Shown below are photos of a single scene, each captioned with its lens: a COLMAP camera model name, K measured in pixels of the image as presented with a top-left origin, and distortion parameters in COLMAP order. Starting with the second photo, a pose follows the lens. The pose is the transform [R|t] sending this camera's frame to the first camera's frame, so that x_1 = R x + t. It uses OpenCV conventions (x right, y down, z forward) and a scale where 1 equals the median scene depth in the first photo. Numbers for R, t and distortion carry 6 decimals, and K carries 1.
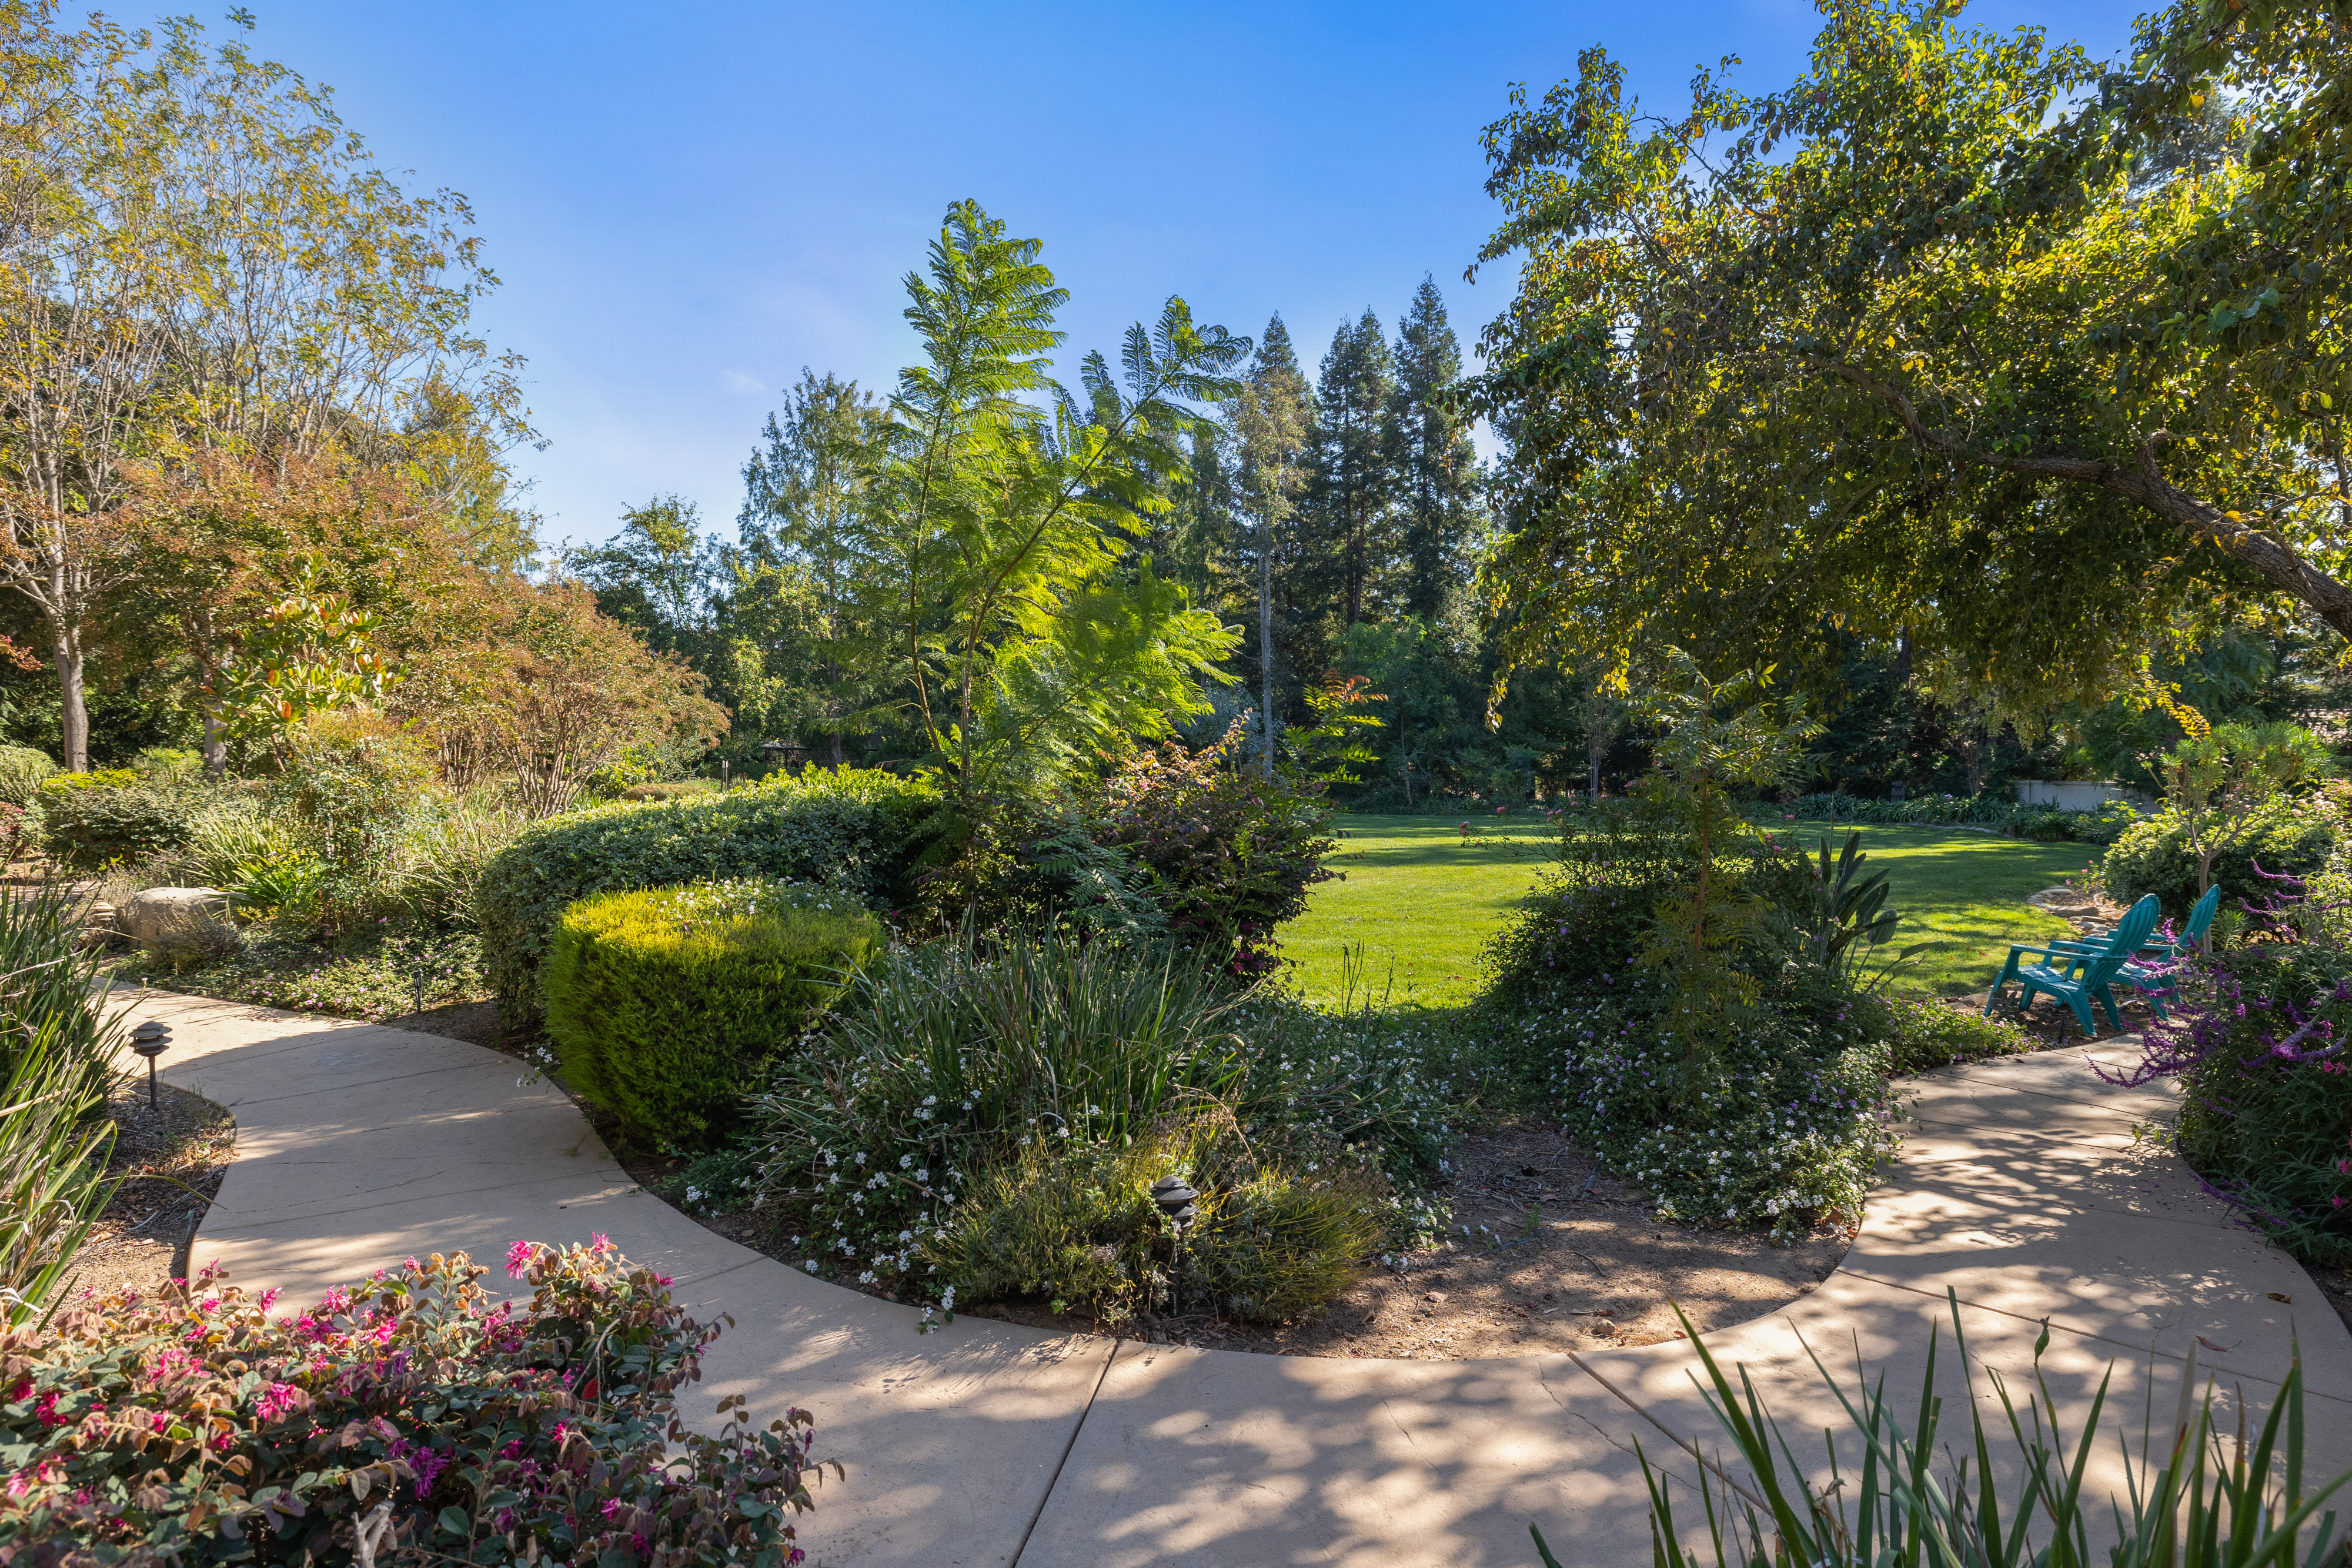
lens RADIAL K [[1245.5, 0, 1180.5], [0, 1245.5, 773.4], [0, 0, 1]] dist [-0.000674, 0.000280]
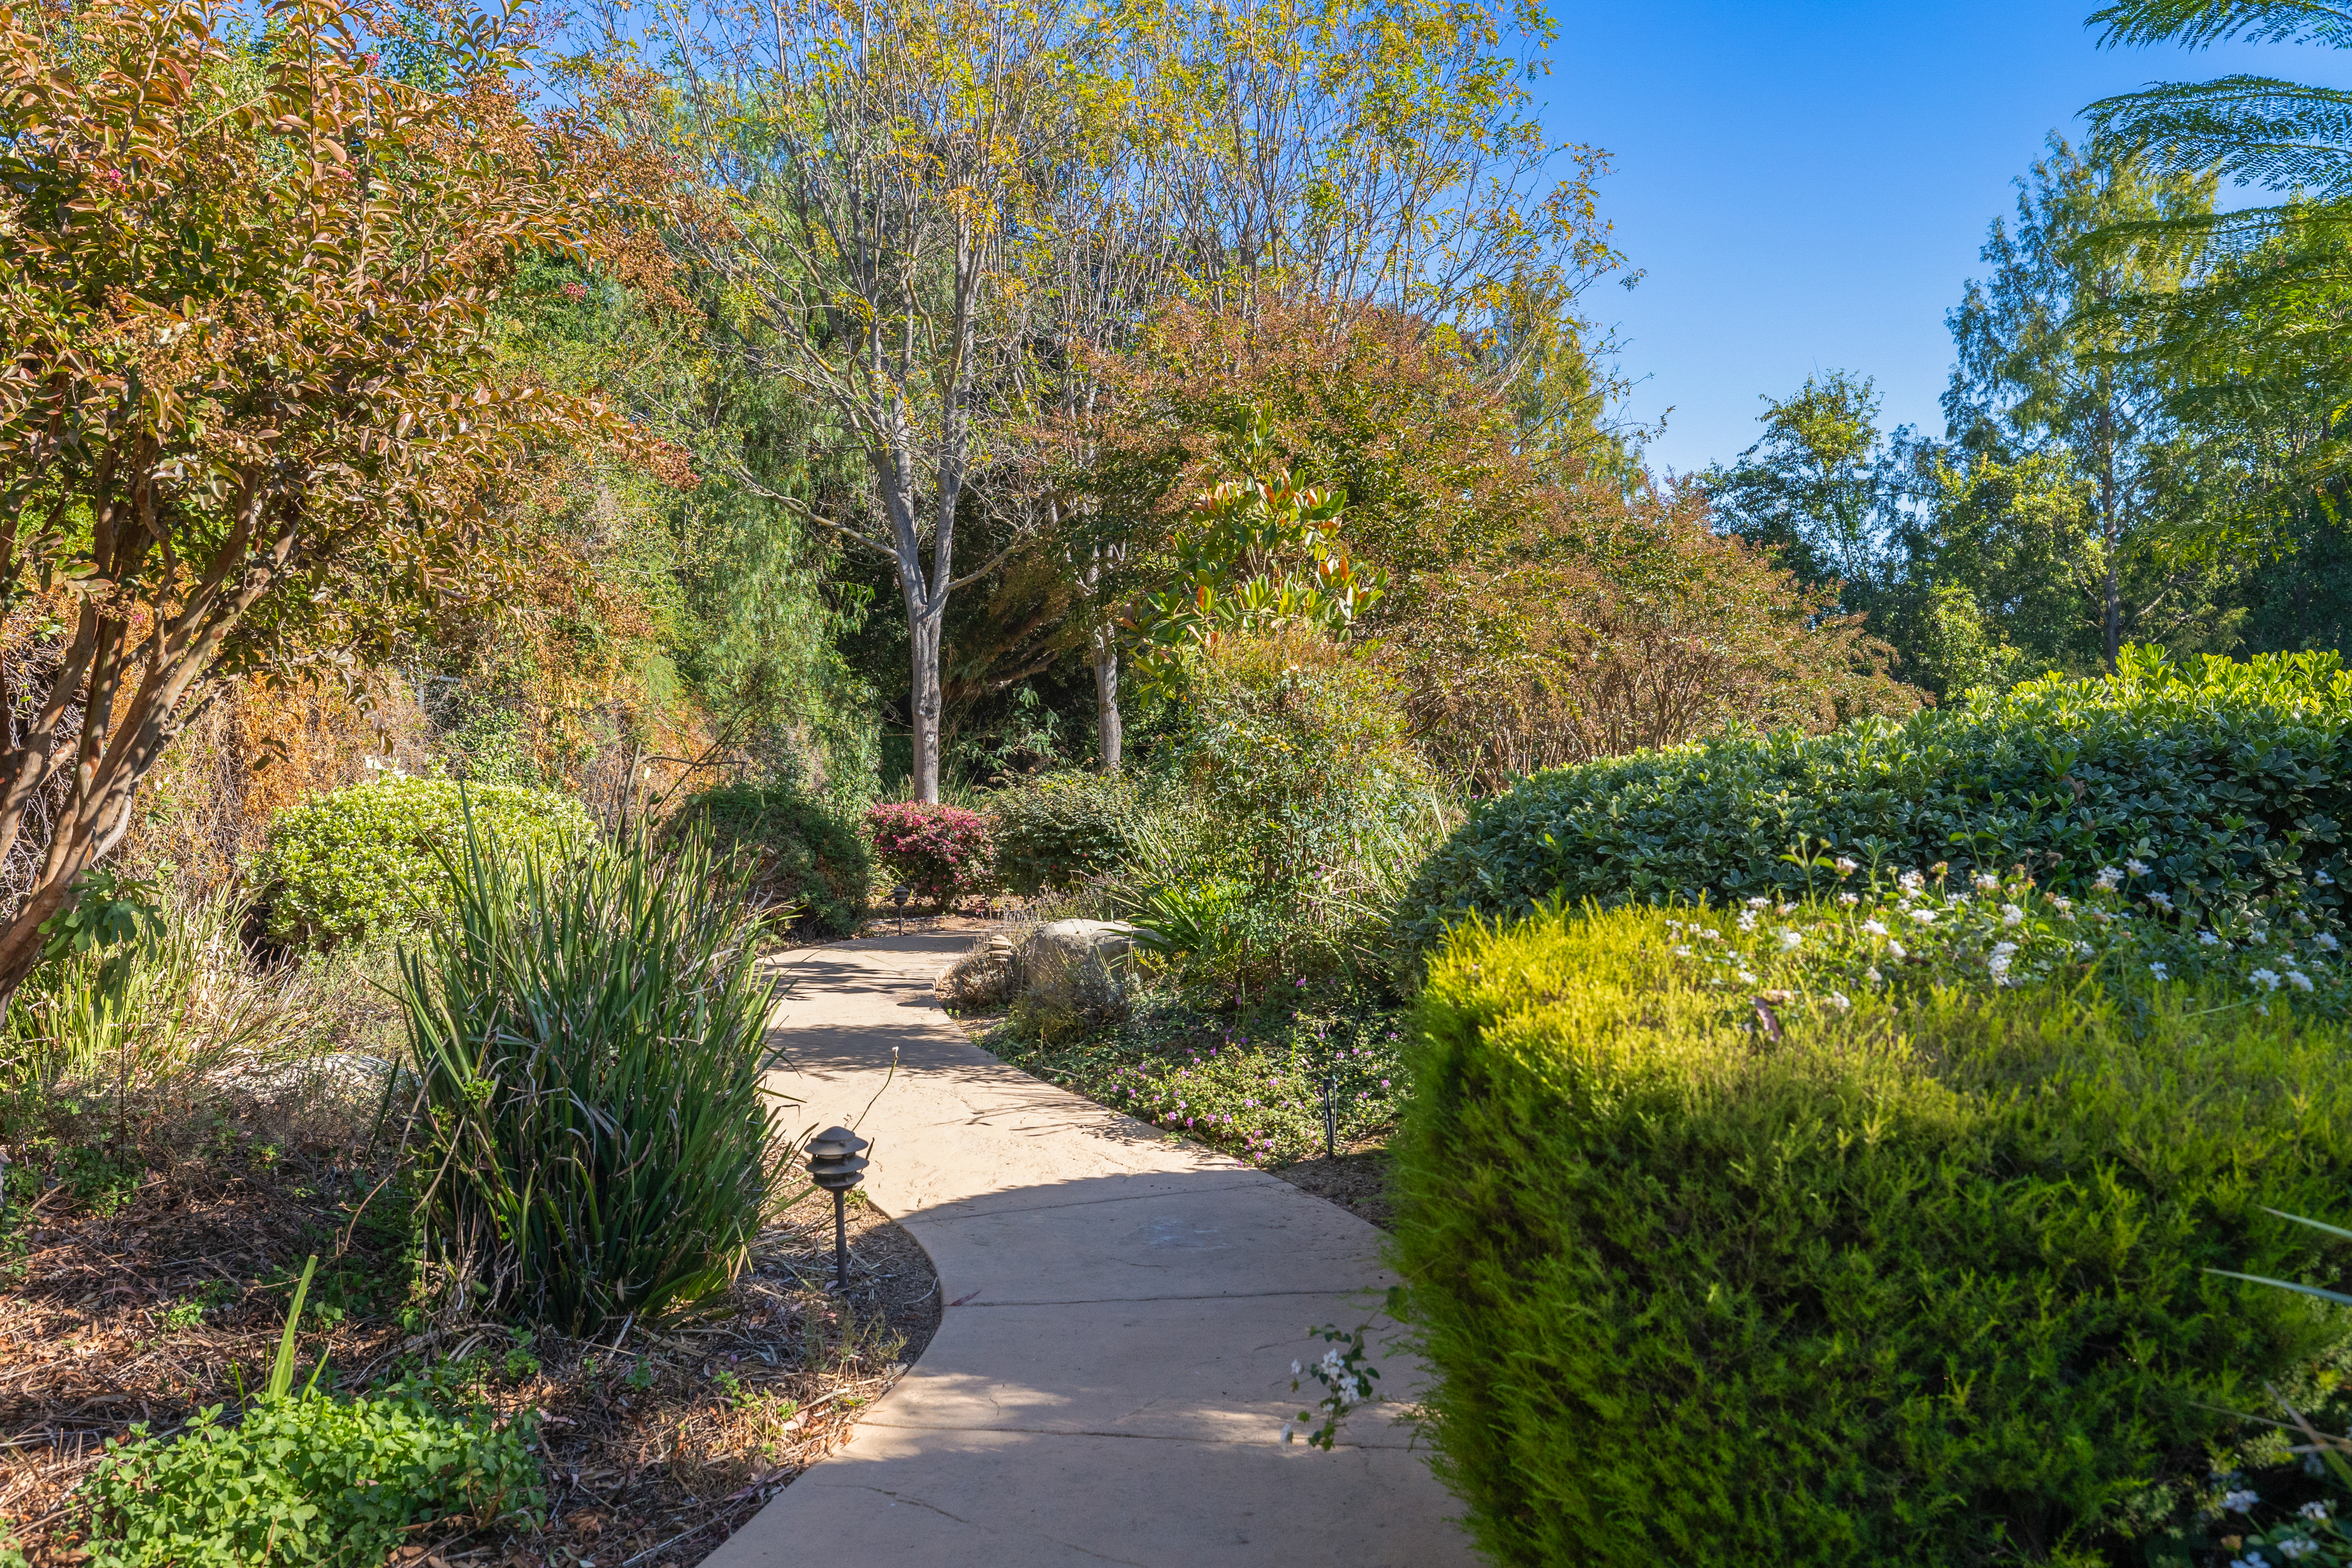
lens RADIAL K [[1859.5, 0, 1174.2], [0, 1859.5, 777.6], [0, 0, 1]] dist [0.011135, 0.005068]
pose [[0.742675, -0.015217, -0.669479, -0.046177], [-0.000035, 0.999741, -0.022763, 0.017325], [0.669652, 0.016929, 0.742482, 0.129757]]
